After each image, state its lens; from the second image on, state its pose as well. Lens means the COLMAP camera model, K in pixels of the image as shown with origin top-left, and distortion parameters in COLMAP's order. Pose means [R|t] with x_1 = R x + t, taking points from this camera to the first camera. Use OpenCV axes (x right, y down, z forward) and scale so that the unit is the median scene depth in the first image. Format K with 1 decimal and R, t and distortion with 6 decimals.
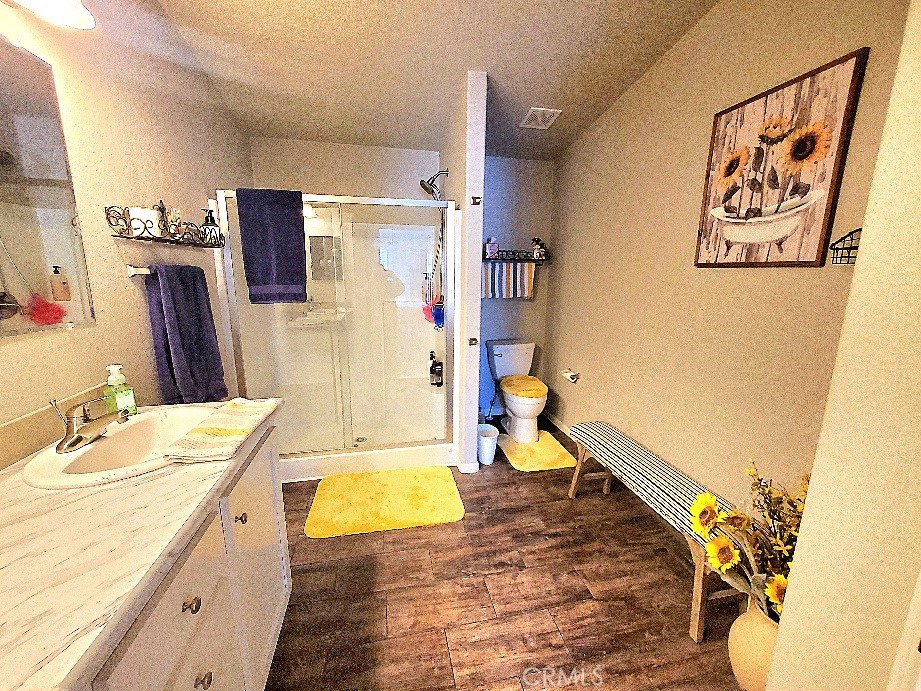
lens RADIAL K [[366.4, 0, 455.7], [0, 366.4, 343.4], [0, 0, 1]] dist [-0.000396, 0.000431]
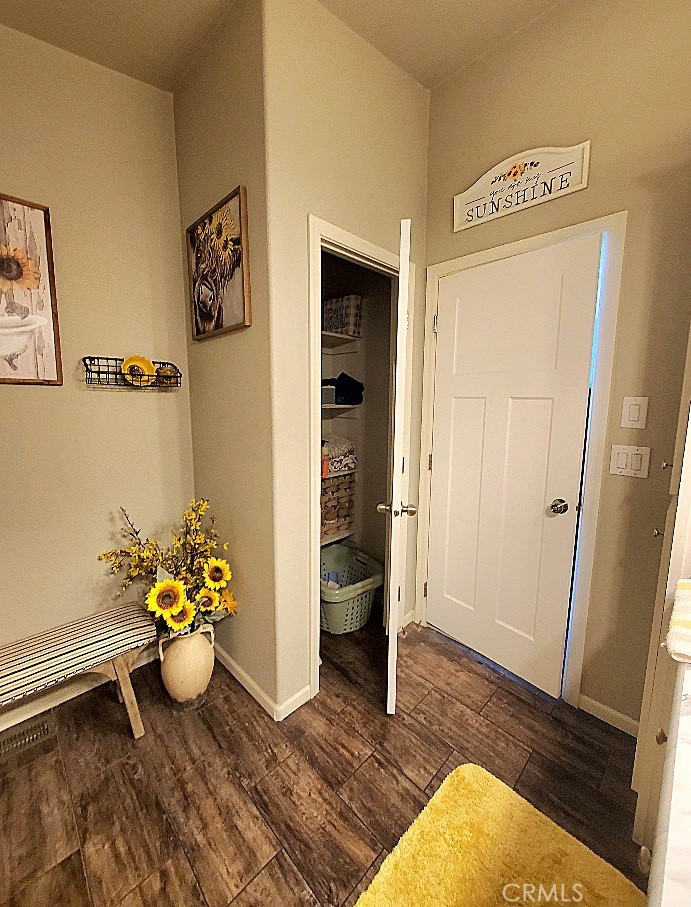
lens RADIAL K [[361.5, 0, 345.5], [0, 361.5, 453.5], [0, 0, 1]] dist [-0.000941, -0.000004]
pose [[-0.550806, -0.117383, 0.826338, -0.333920], [0.155272, 0.958366, 0.239636, -0.098376], [-0.820063, 0.260300, -0.509648, 0.641118]]
